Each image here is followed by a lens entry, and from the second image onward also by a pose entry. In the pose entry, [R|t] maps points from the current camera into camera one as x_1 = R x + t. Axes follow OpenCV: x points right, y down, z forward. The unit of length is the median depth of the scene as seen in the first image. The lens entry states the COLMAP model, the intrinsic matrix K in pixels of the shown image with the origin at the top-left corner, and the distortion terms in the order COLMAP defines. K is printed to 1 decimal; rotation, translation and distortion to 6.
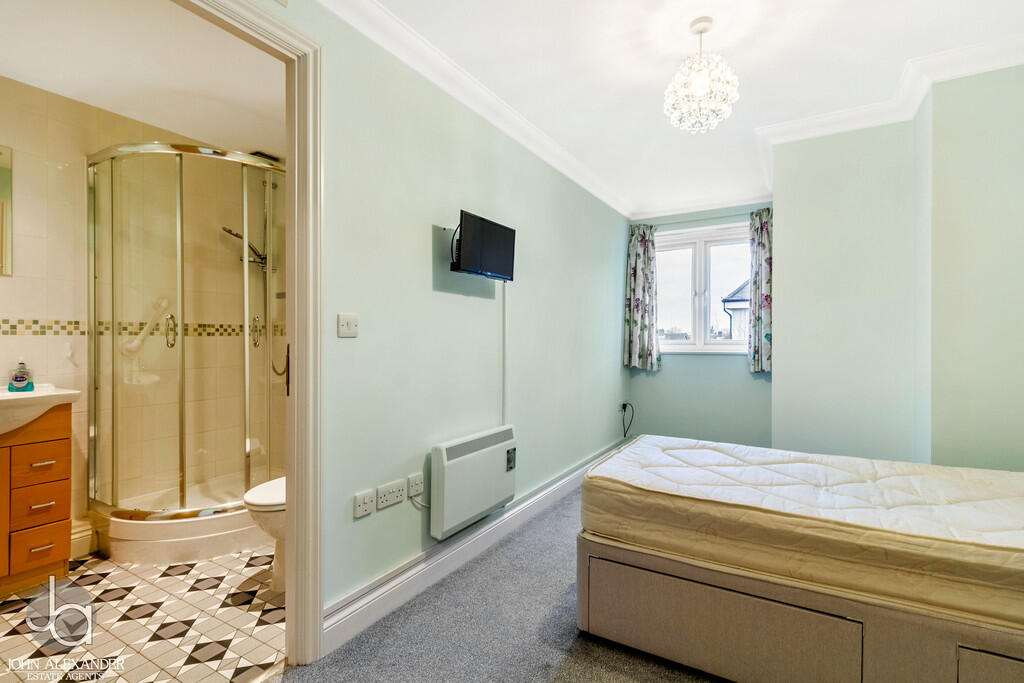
lens RADIAL K [[485.5, 0, 514.4], [0, 485.5, 327.7], [0, 0, 1]] dist [0.004041, 0.000189]
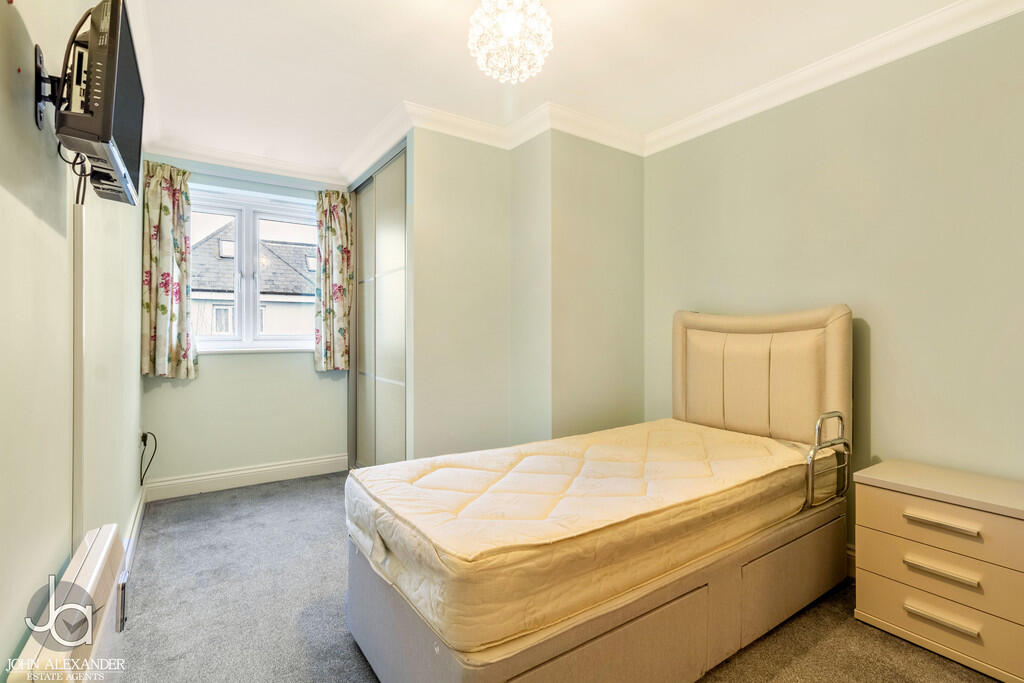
lens RADIAL K [[485.5, 0, 514.4], [0, 485.5, 327.7], [0, 0, 1]] dist [0.004041, 0.000189]
pose [[0.422014, 0.013413, 0.906490, -0.153904], [-0.022769, 0.999732, -0.004193, 0.007300], [-0.906303, -0.018871, 0.422207, 0.283631]]
